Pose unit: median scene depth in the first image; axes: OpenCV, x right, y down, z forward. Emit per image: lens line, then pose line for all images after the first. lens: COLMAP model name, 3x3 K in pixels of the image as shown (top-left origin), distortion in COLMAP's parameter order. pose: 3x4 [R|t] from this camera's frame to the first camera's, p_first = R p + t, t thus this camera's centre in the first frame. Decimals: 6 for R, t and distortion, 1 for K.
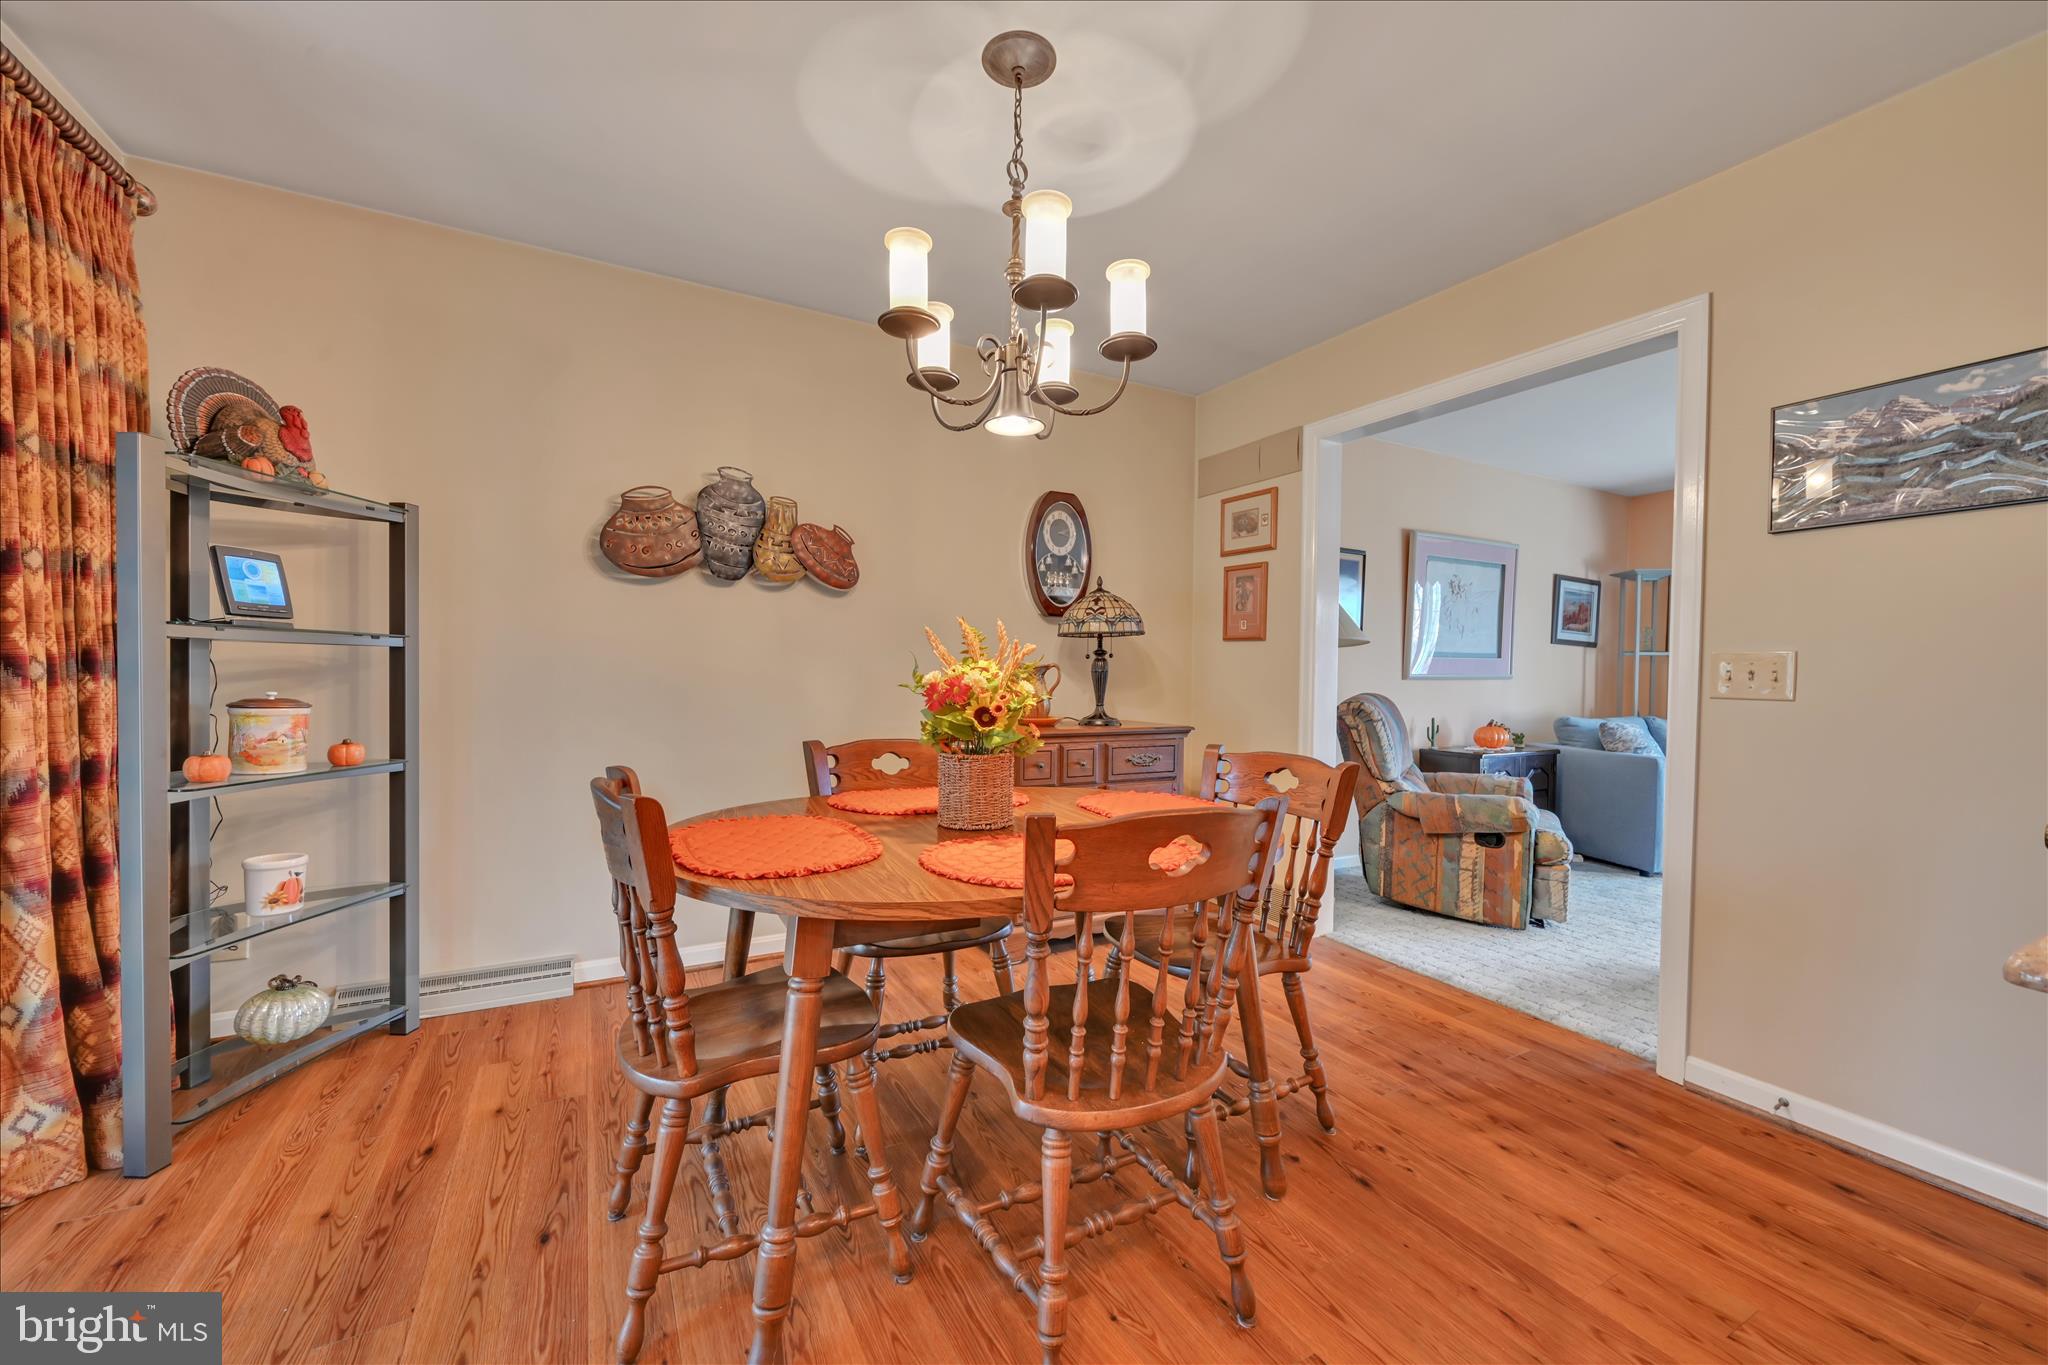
lens RADIAL K [[835.6, 0, 1036.7], [0, 835.6, 681.9], [0, 0, 1]] dist [0.003638, 0.000211]
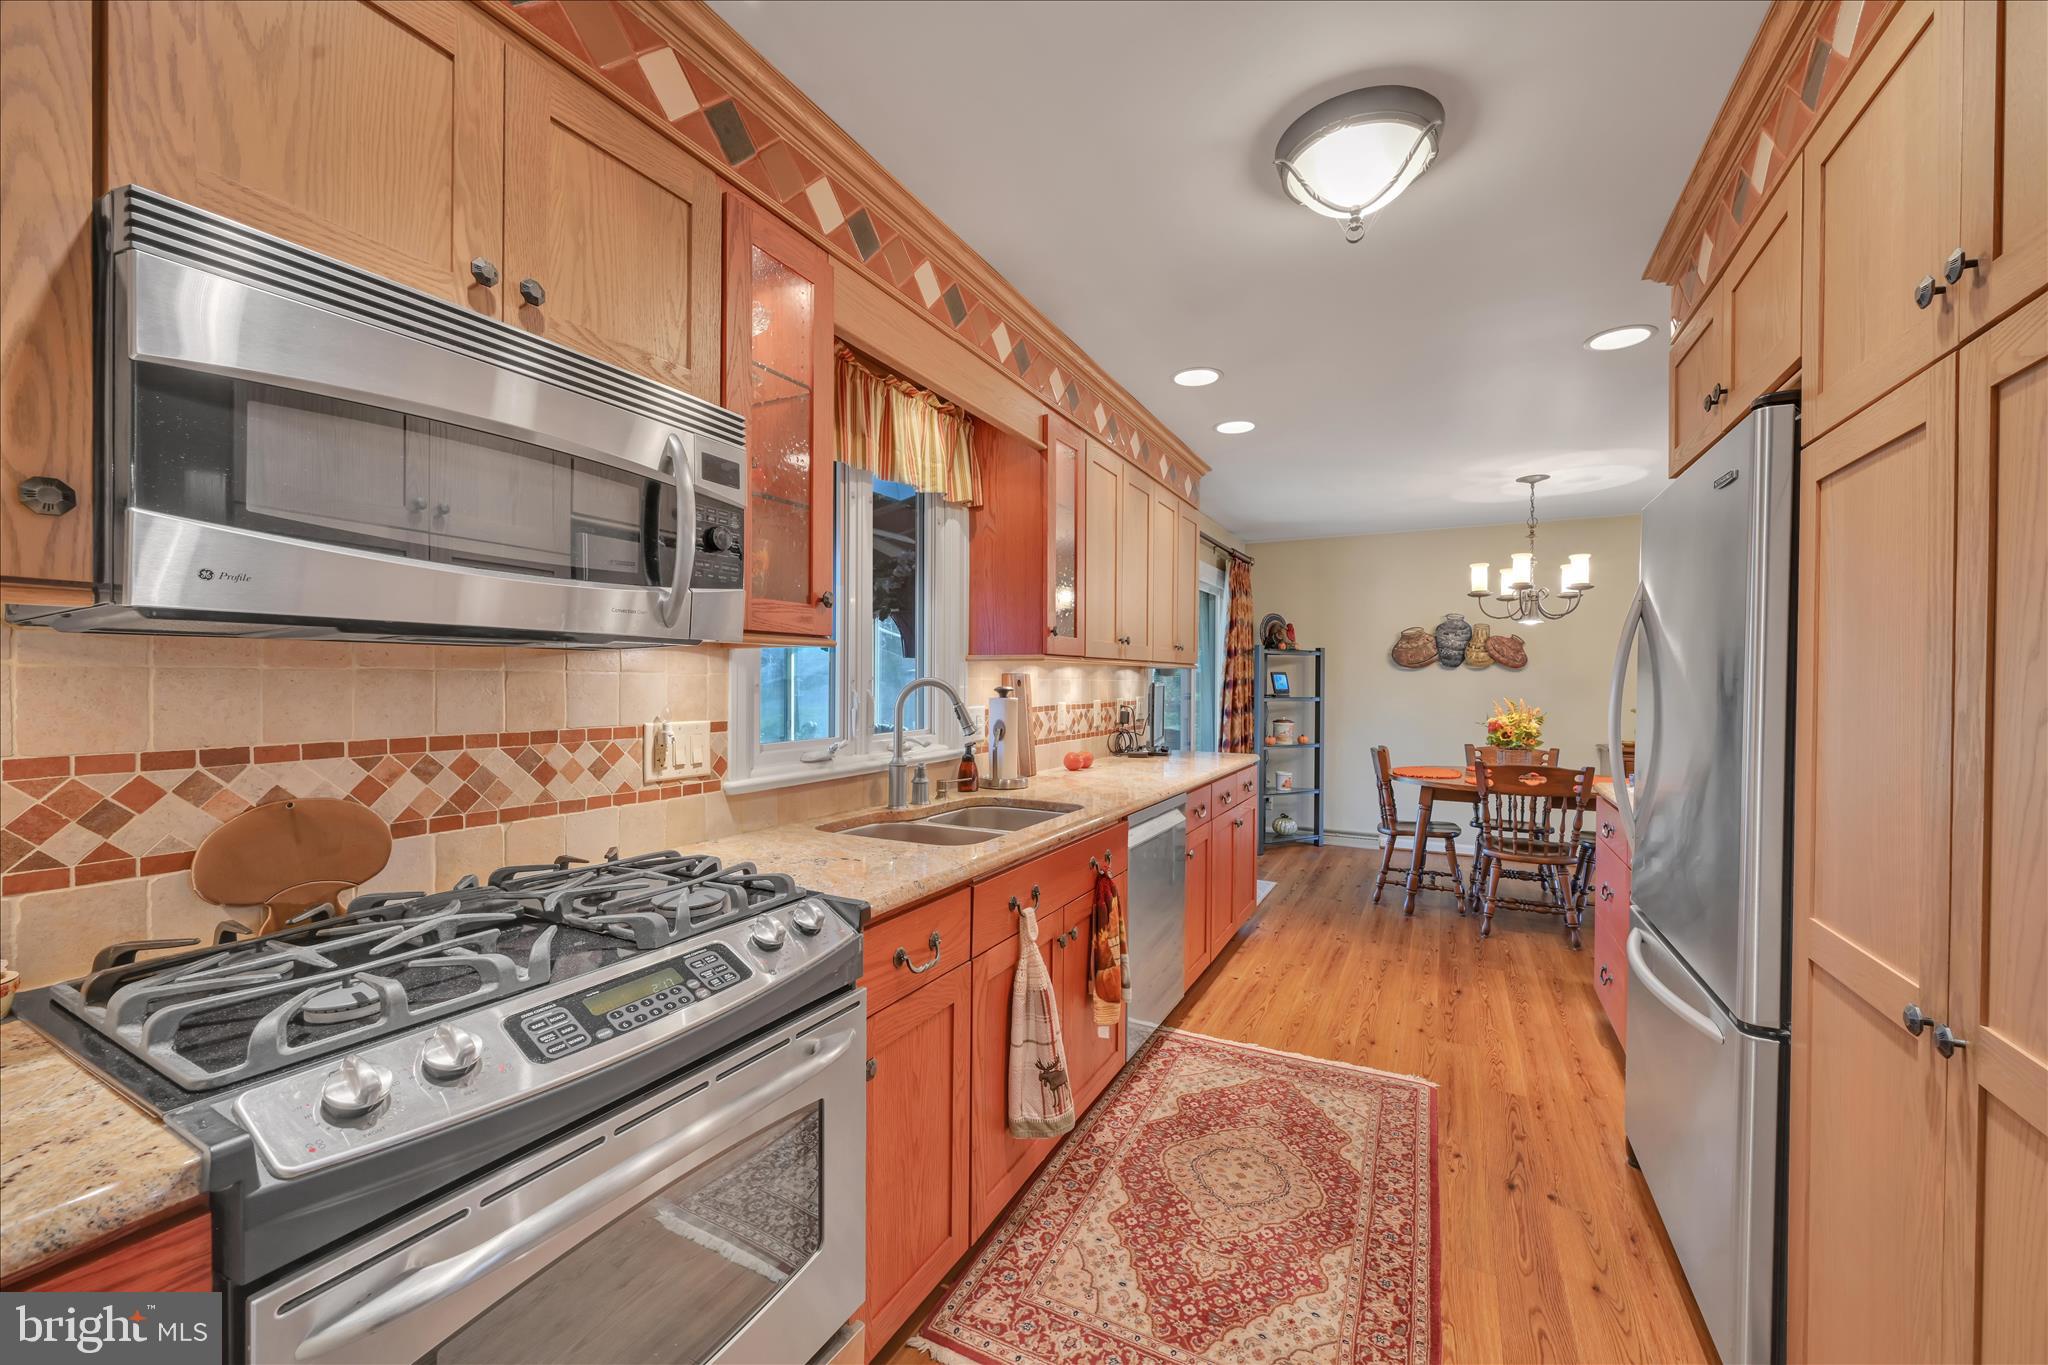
lens RADIAL K [[835.6, 0, 1031.6], [0, 835.6, 682.1], [0, 0, 1]] dist [0.003638, 0.000211]
pose [[0.571993, -0.005849, -0.820237, 0.892848], [-0.013166, 0.999780, -0.016311, -0.046086], [0.820153, 0.020129, 0.571791, -1.260313]]
